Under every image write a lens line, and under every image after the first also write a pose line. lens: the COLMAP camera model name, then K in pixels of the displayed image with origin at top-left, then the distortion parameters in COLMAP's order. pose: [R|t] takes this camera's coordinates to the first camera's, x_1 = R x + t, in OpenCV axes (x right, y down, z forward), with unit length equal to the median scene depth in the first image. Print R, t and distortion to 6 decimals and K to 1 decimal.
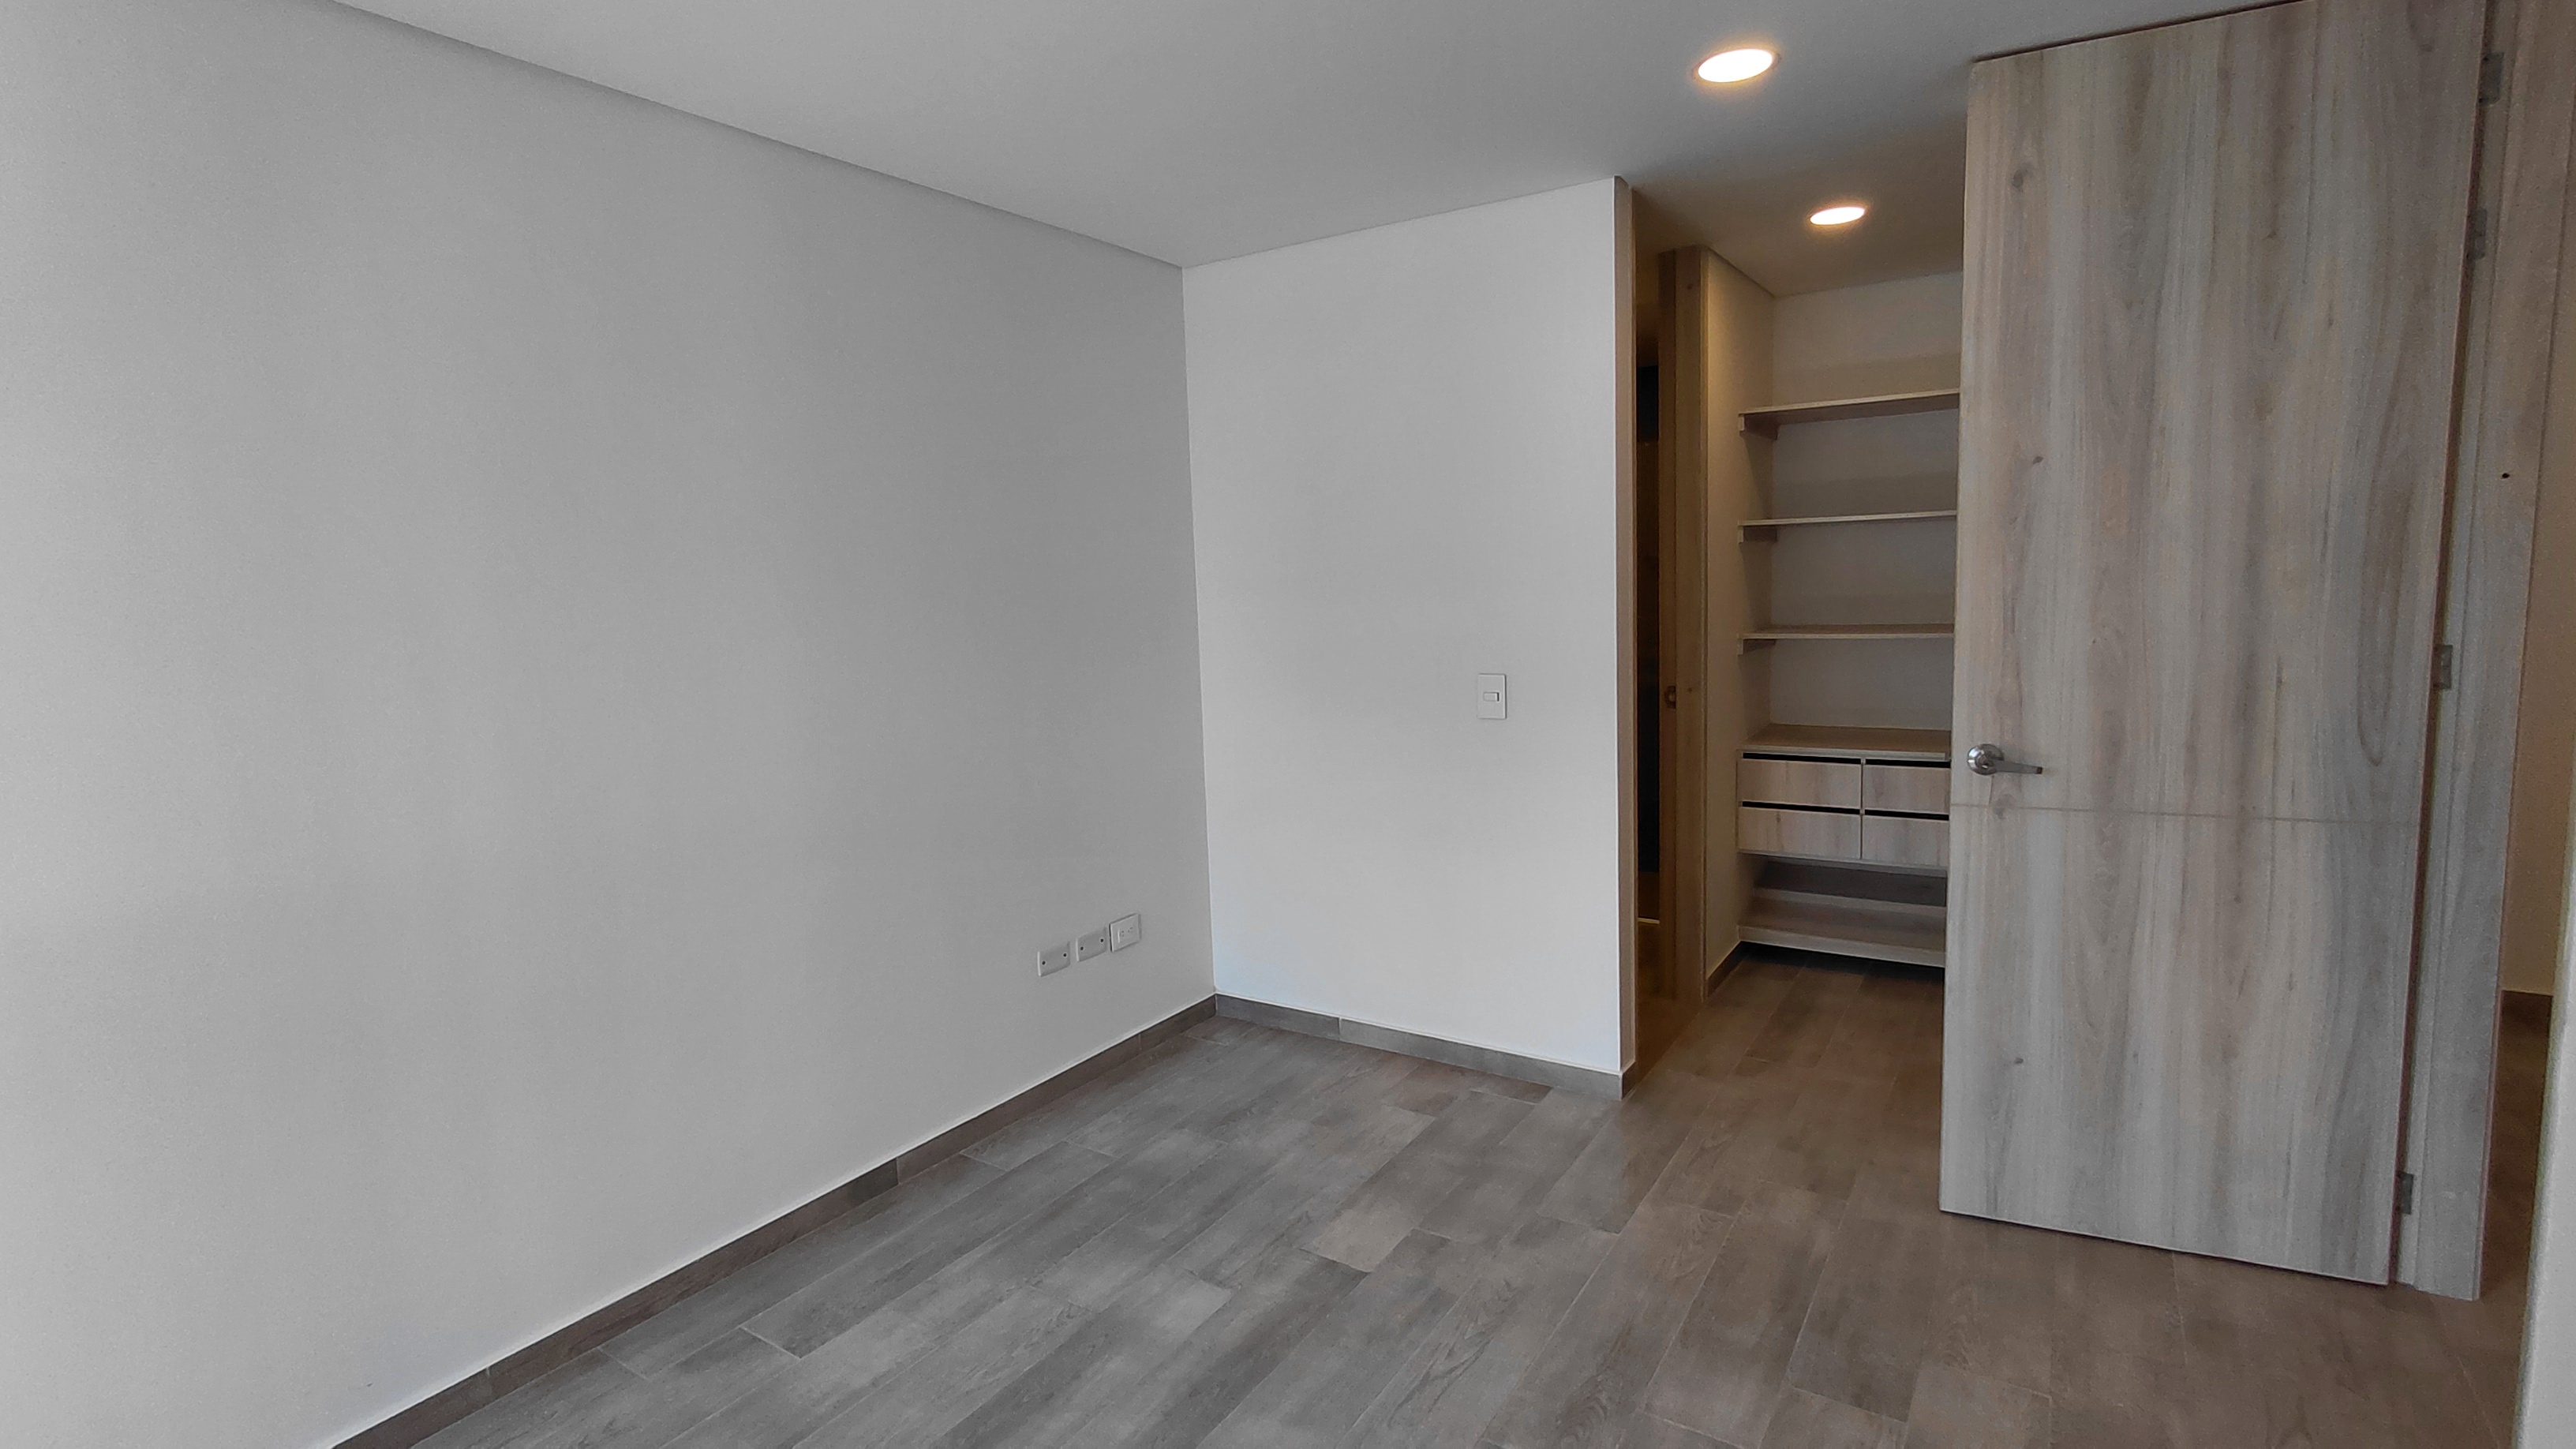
lens RADIAL K [[1203.2, 0, 1296.1], [0, 1203.2, 712.0], [0, 0, 1]] dist [-0.004426, -0.000861]
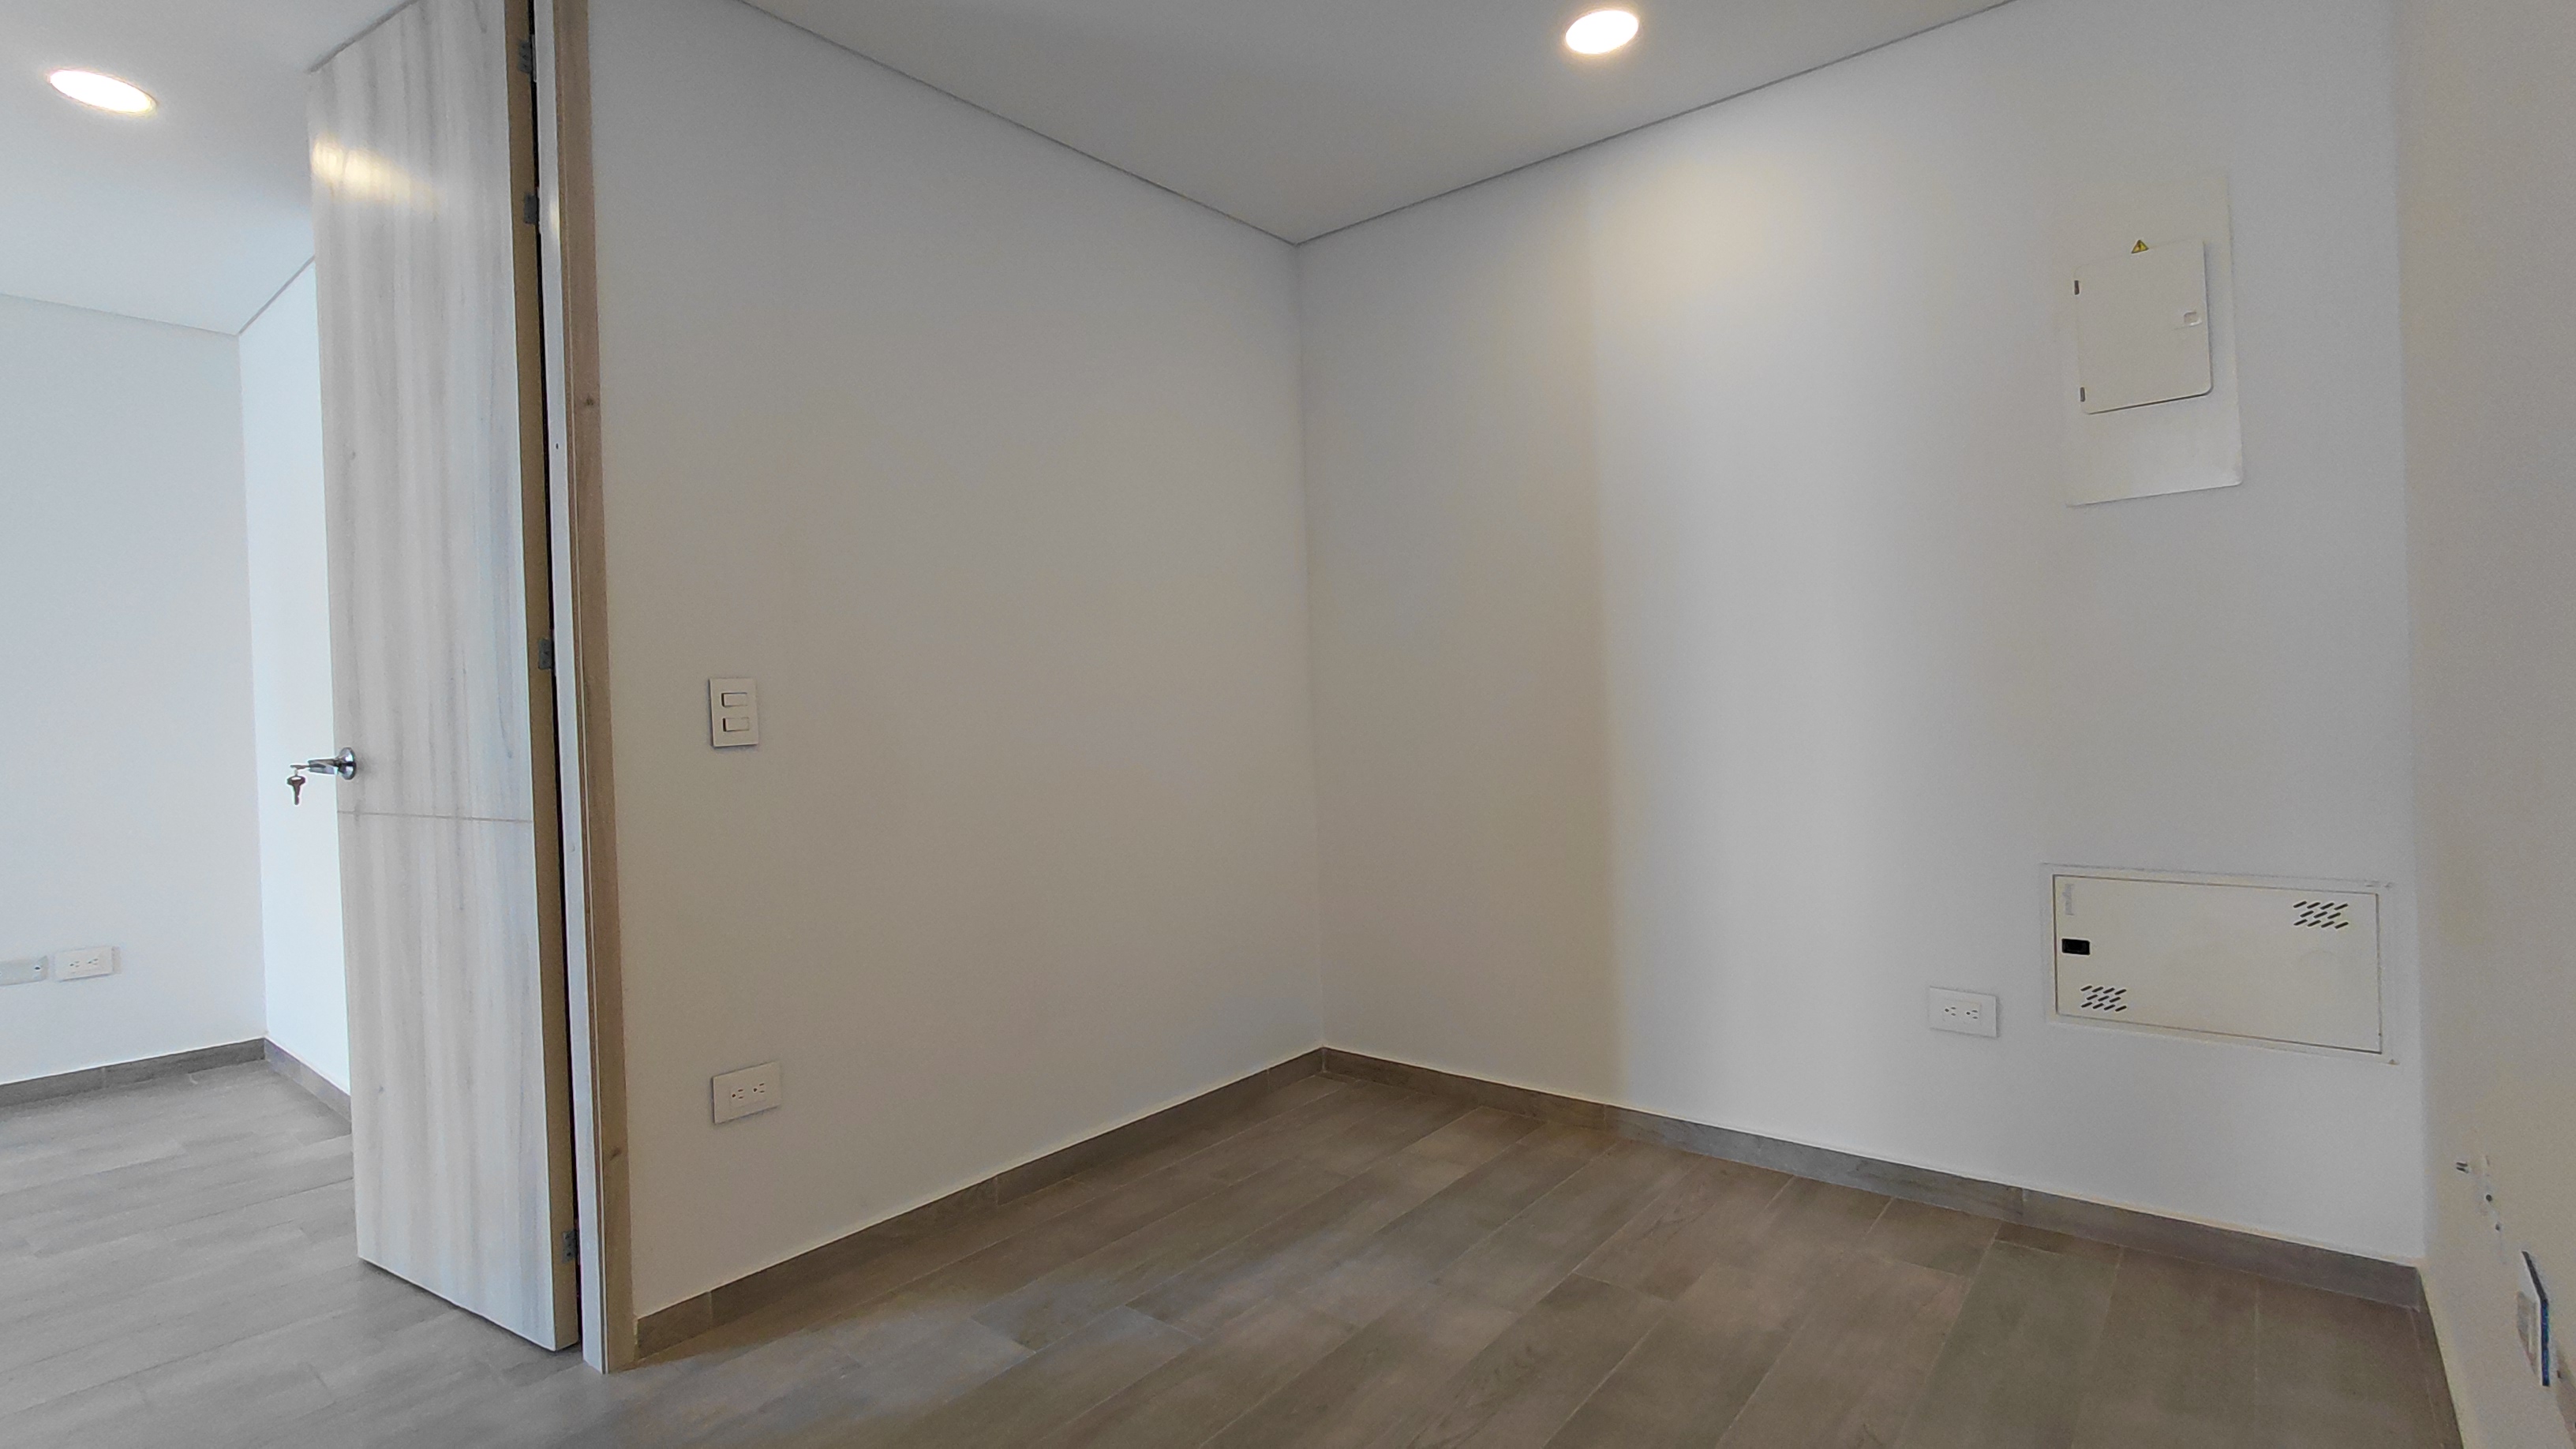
lens RADIAL K [[1198.0, 0, 1320.6], [0, 1198.0, 714.8], [0, 0, 1]] dist [-0.005293, -0.000967]
pose [[0.994592, 0.006941, -0.103625, 1.496519], [-0.017827, 0.994365, -0.104498, 0.089832], [0.102316, 0.105780, 0.989112, 0.130187]]
